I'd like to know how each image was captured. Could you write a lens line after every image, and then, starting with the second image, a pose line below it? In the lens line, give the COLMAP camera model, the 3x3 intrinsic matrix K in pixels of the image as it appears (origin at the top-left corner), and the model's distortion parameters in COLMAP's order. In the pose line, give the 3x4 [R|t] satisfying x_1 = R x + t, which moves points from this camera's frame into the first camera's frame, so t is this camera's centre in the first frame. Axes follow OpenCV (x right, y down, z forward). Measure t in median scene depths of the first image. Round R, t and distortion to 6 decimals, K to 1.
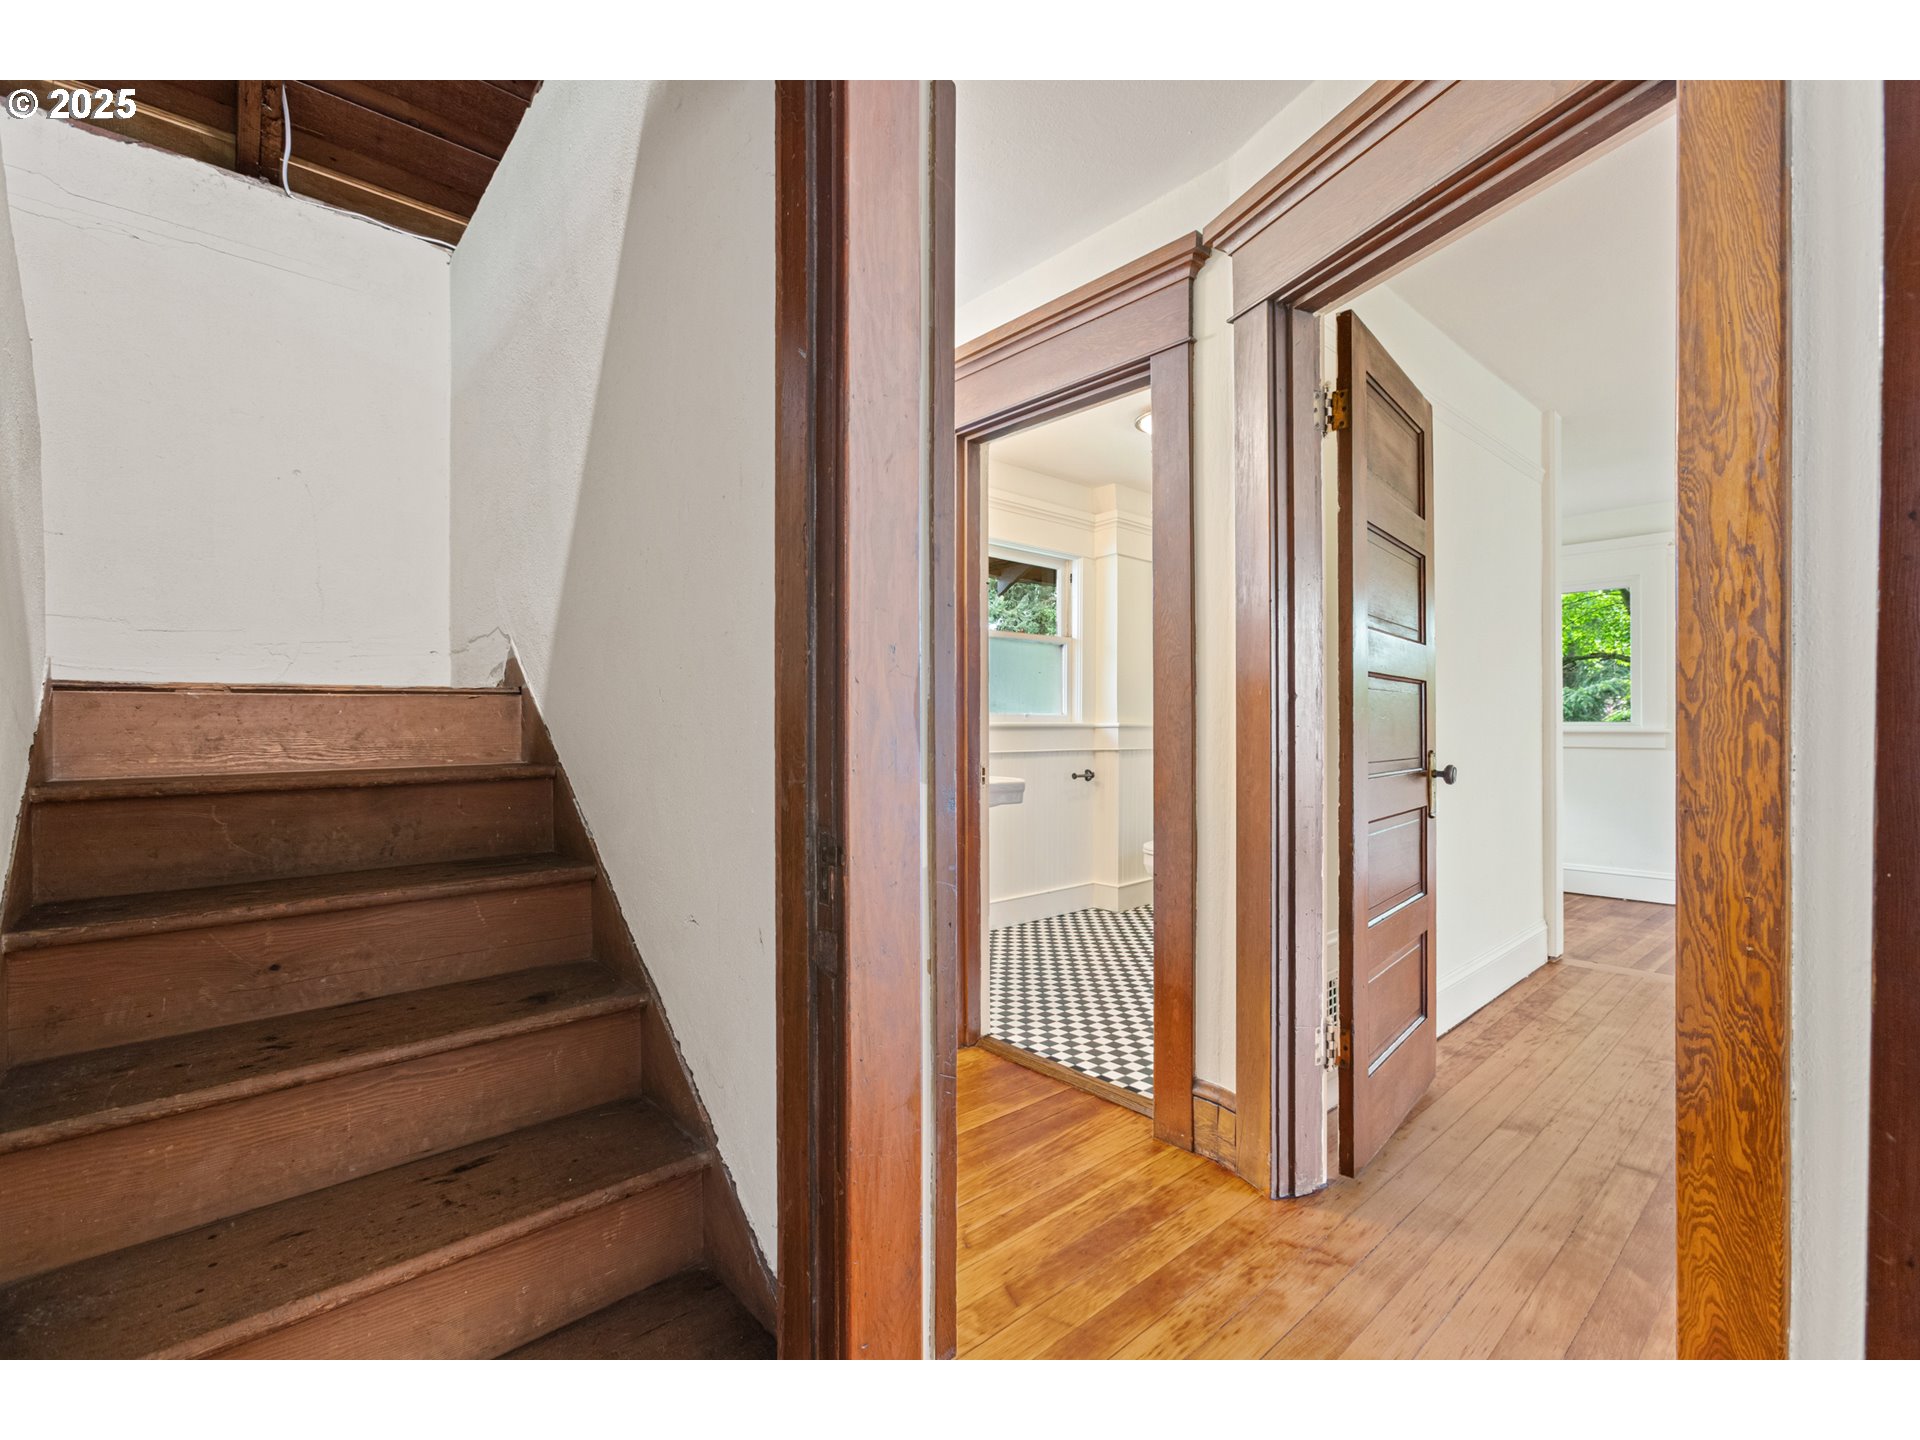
lens RADIAL K [[872.0, 0, 970.9], [0, 872.0, 723.7], [0, 0, 1]] dist [-0.000187, 0.000297]
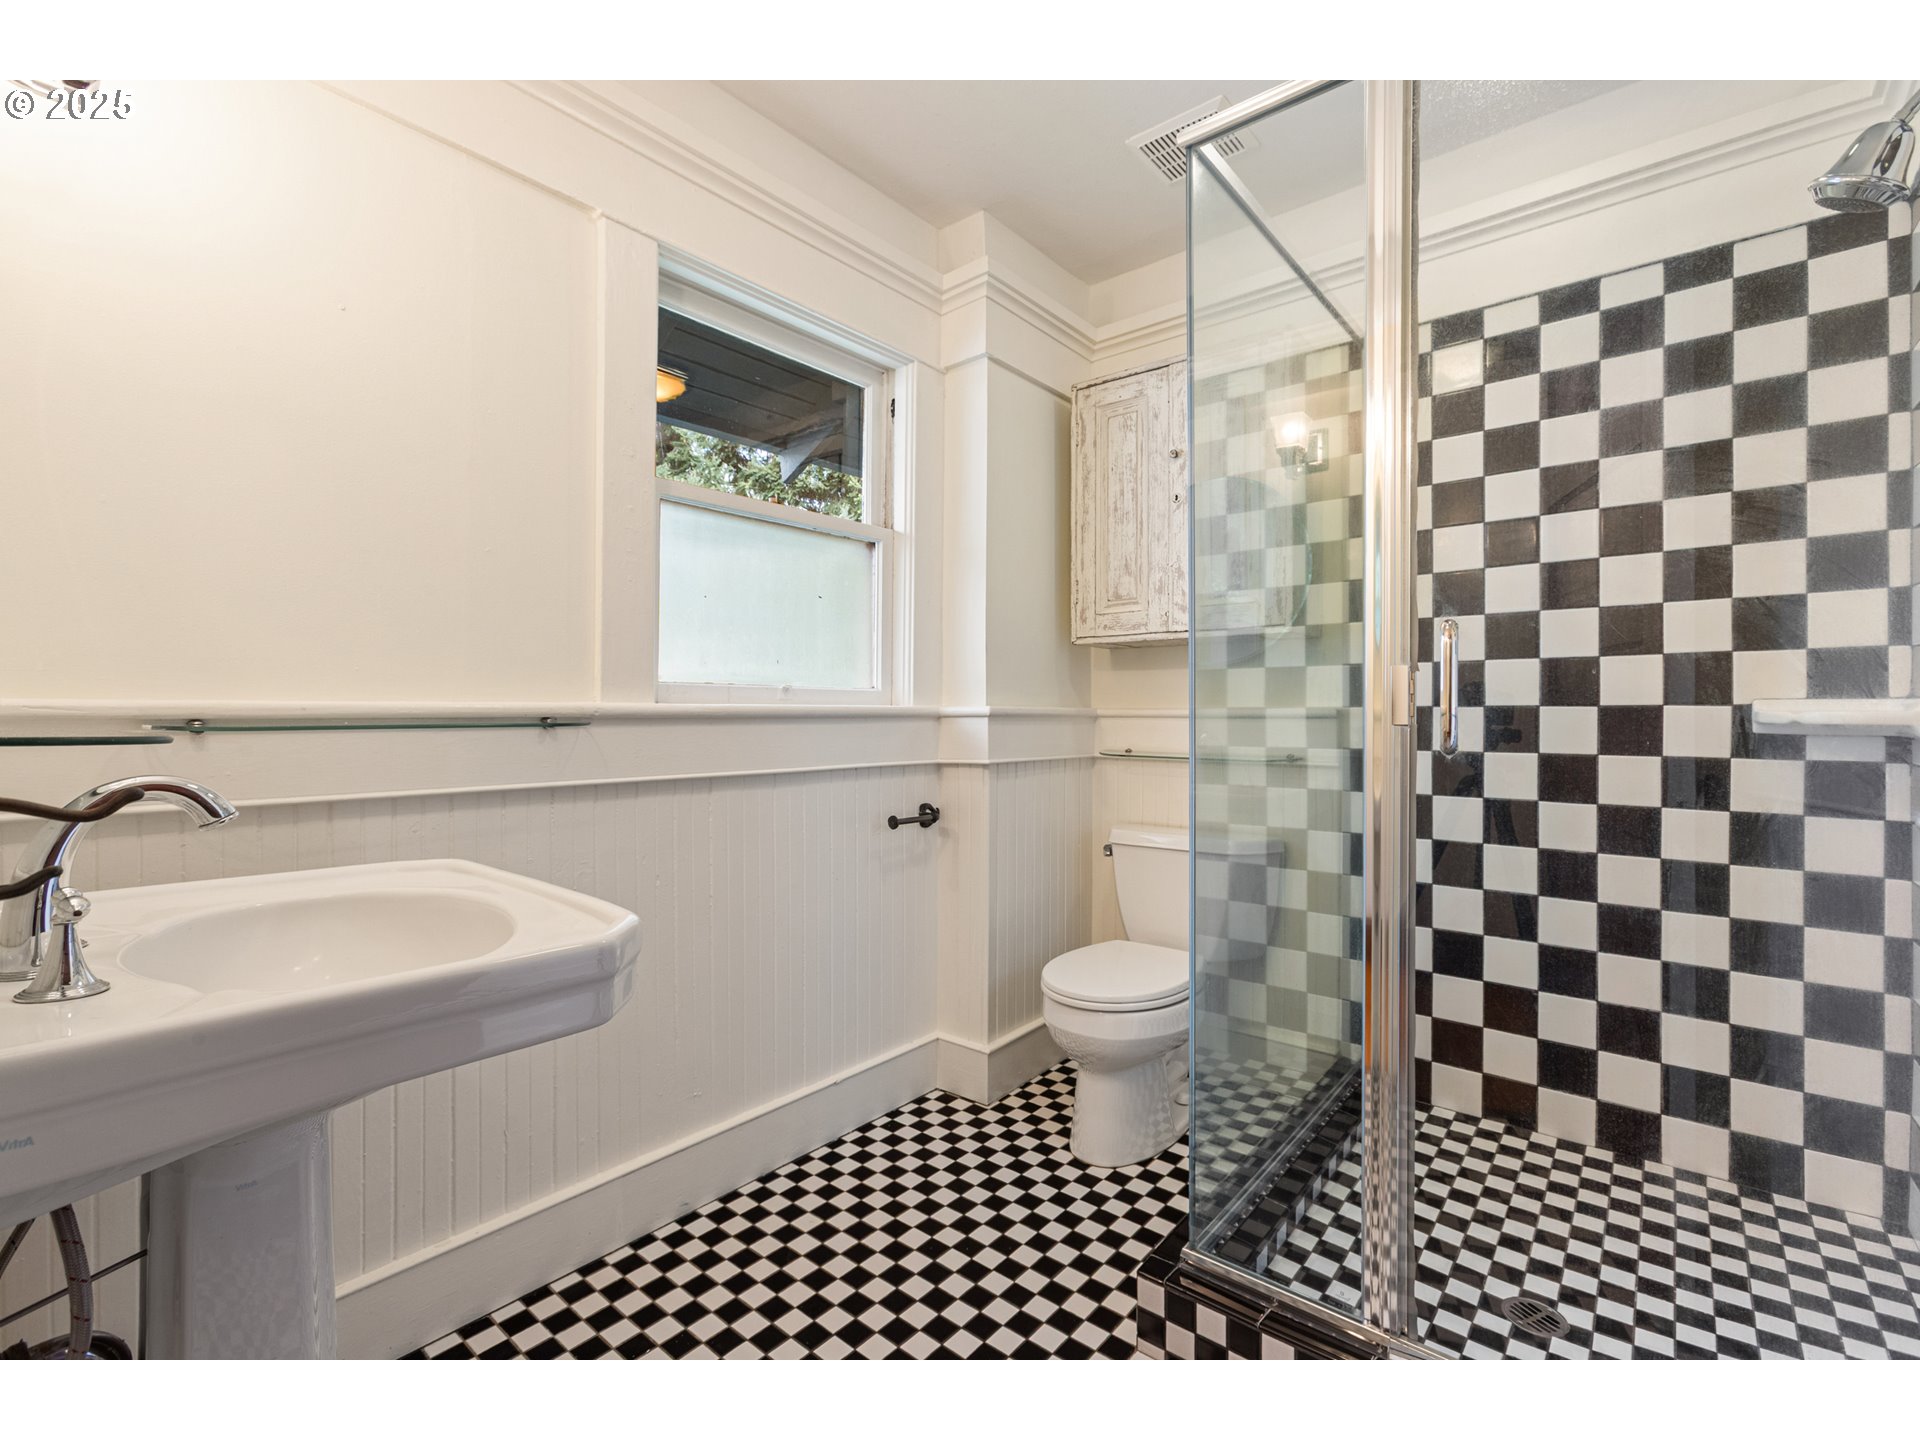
lens RADIAL K [[861.9, 0, 965.9], [0, 861.9, 709.6], [0, 0, 1]] dist [-0.004701, 0.000248]
pose [[0.989785, 0.001726, 0.142556, 0.170749], [-0.002039, 0.999996, 0.002050, -0.000108], [-0.142552, -0.002319, 0.989785, 1.019198]]
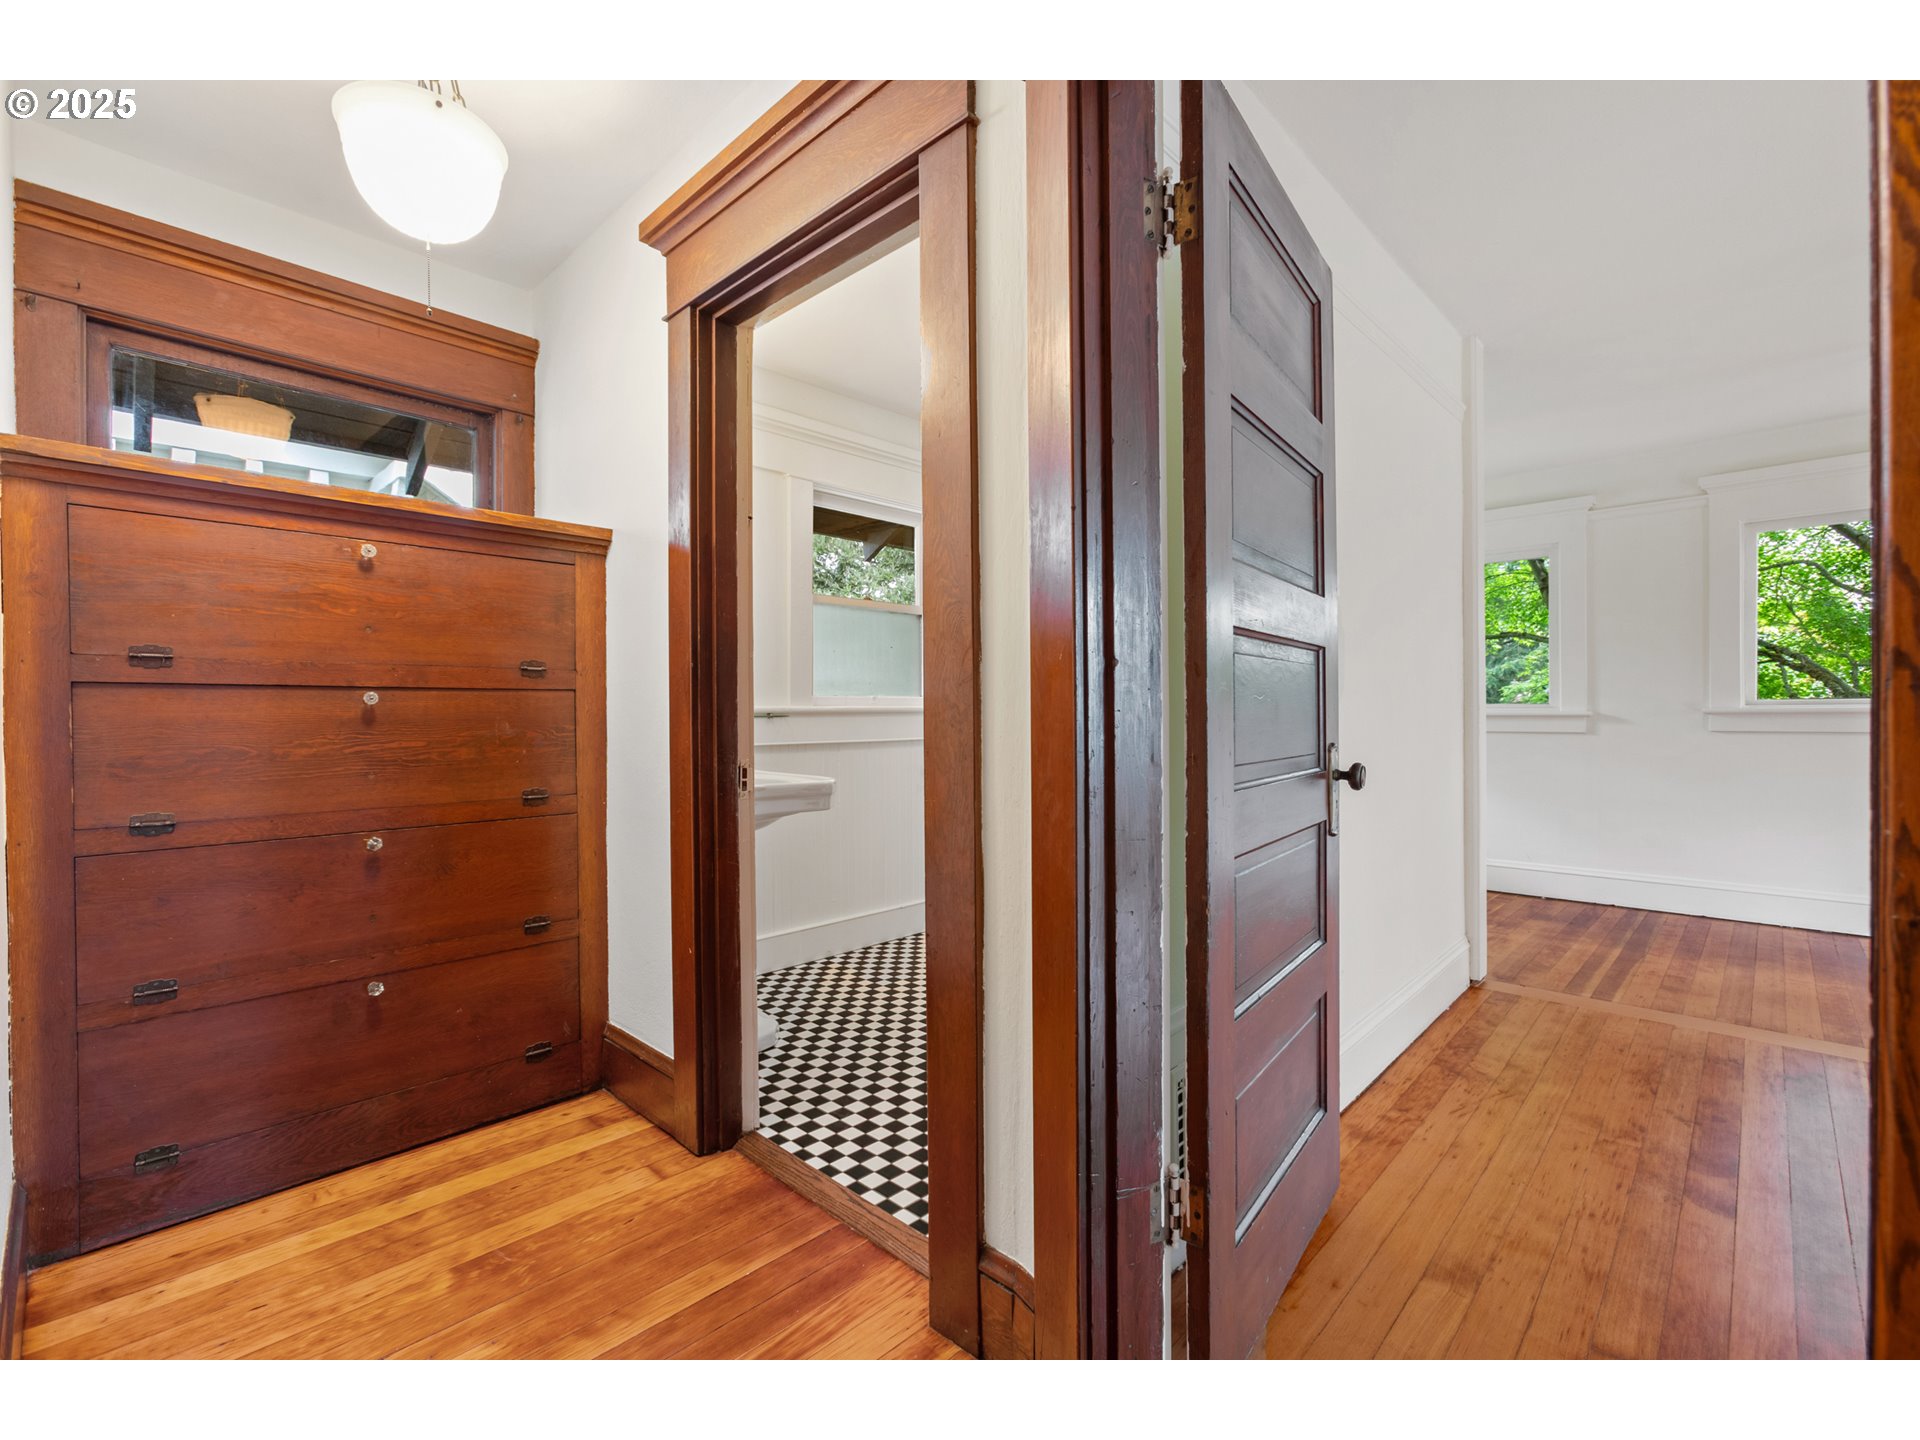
lens RADIAL K [[861.9, 0, 965.9], [0, 861.9, 709.6], [0, 0, 1]] dist [-0.004701, 0.000248]
pose [[0.997402, -0.003143, 0.071973, 0.170610], [0.003034, 0.999994, 0.001629, 0.000608], [-0.071977, -0.001406, 0.997405, 0.303479]]
